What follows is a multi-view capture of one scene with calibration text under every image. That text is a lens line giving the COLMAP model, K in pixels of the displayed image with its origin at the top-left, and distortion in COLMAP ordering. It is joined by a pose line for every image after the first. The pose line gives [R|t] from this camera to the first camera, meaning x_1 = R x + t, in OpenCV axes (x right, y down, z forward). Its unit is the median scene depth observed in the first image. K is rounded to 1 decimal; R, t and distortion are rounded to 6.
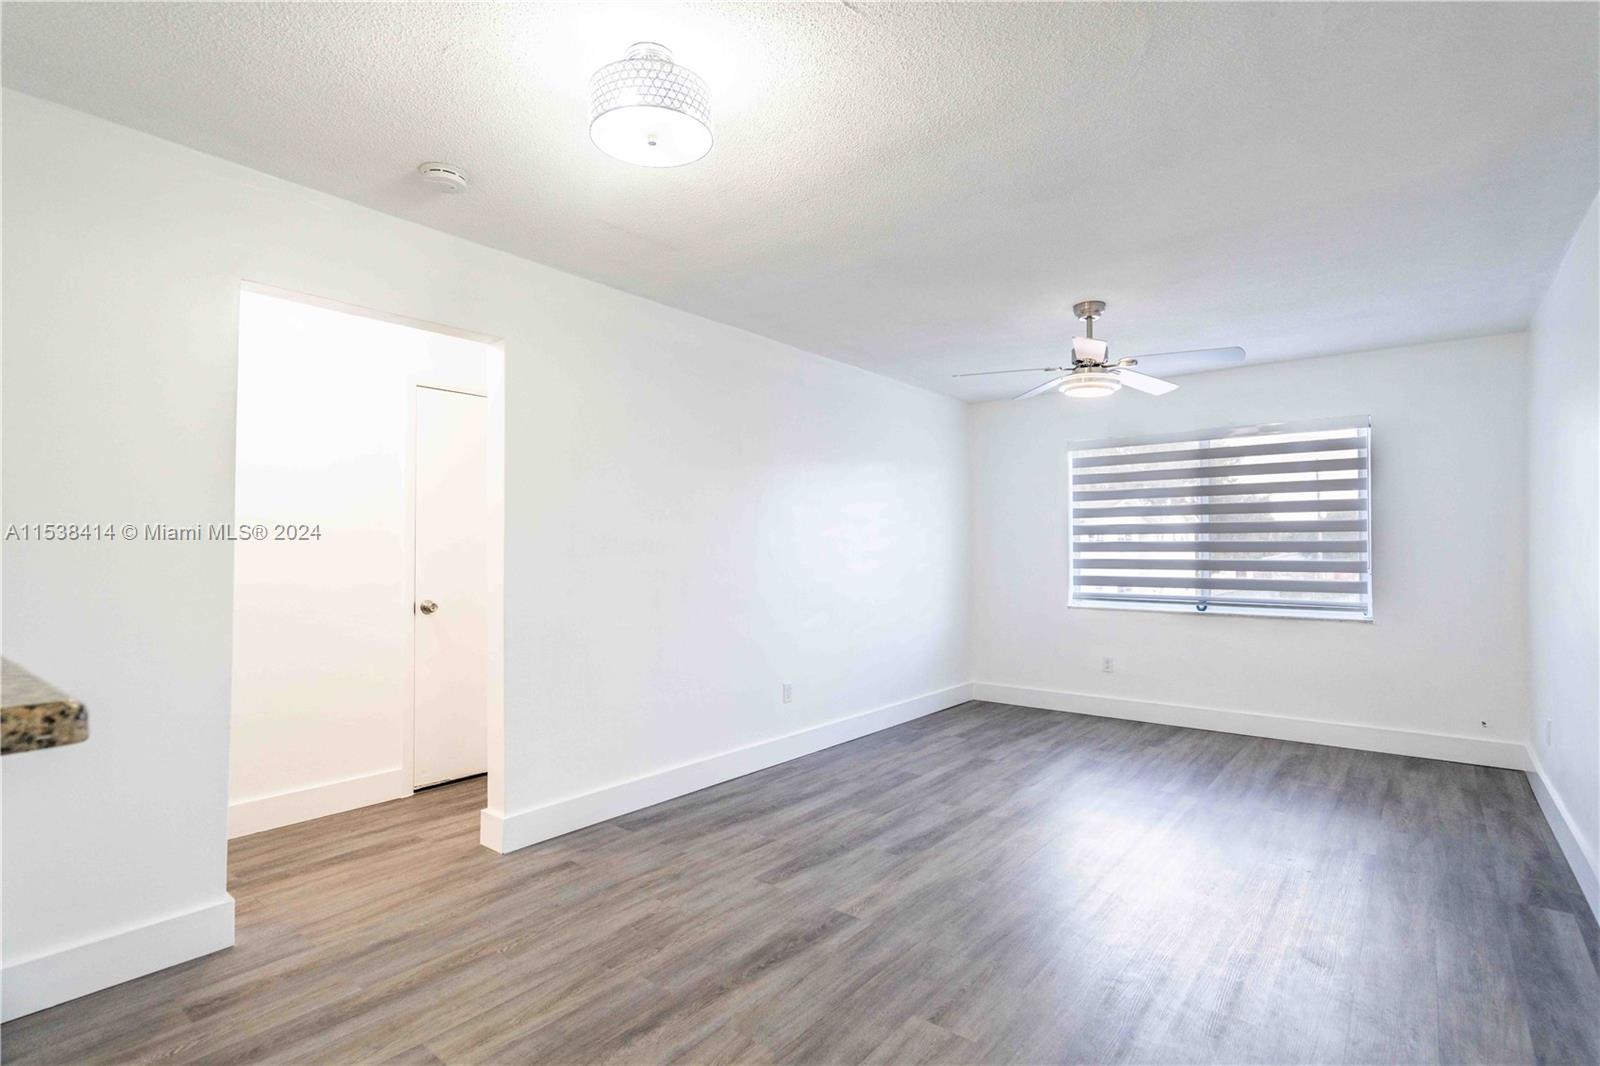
lens RADIAL K [[761.4, 0, 802.3], [0, 761.4, 530.6], [0, 0, 1]] dist [0.002344, -0.000076]
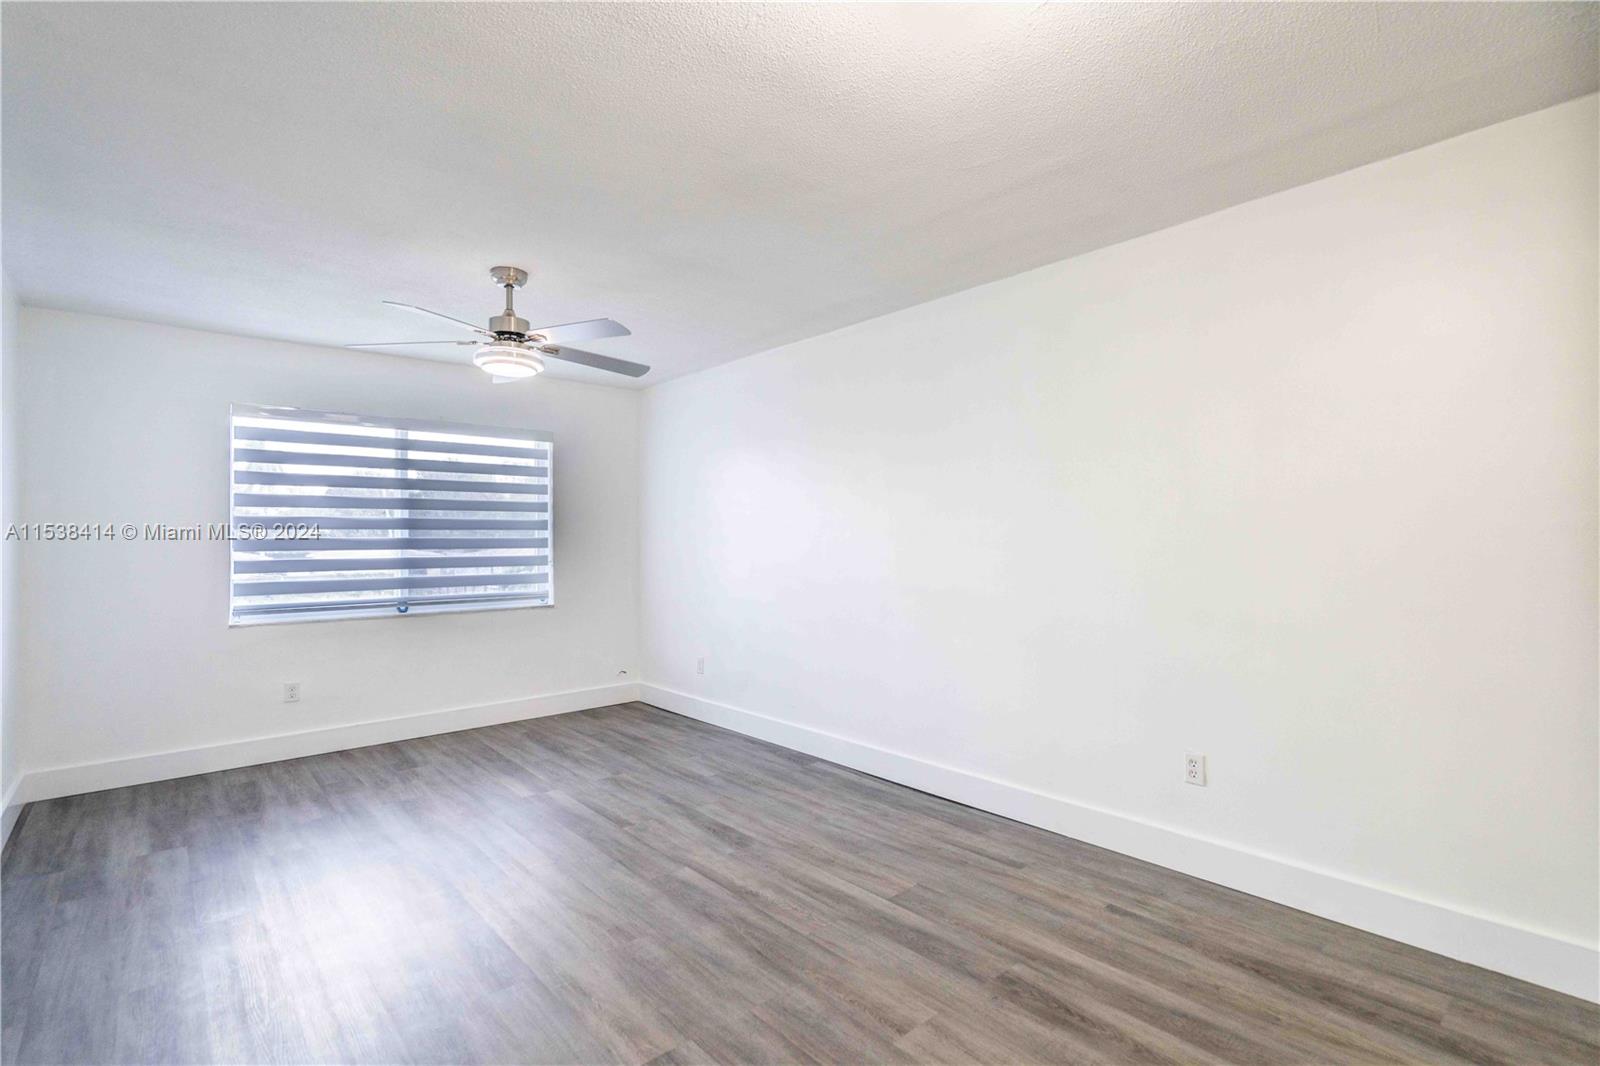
lens RADIAL K [[749.0, 0, 805.4], [0, 749.0, 531.7], [0, 0, 1]] dist [0.001982, 0.000723]
pose [[0.169845, 0.012198, 0.985395, -0.596813], [-0.017549, 0.999802, -0.009352, 0.012658], [-0.985315, -0.015704, 0.170025, 0.725046]]
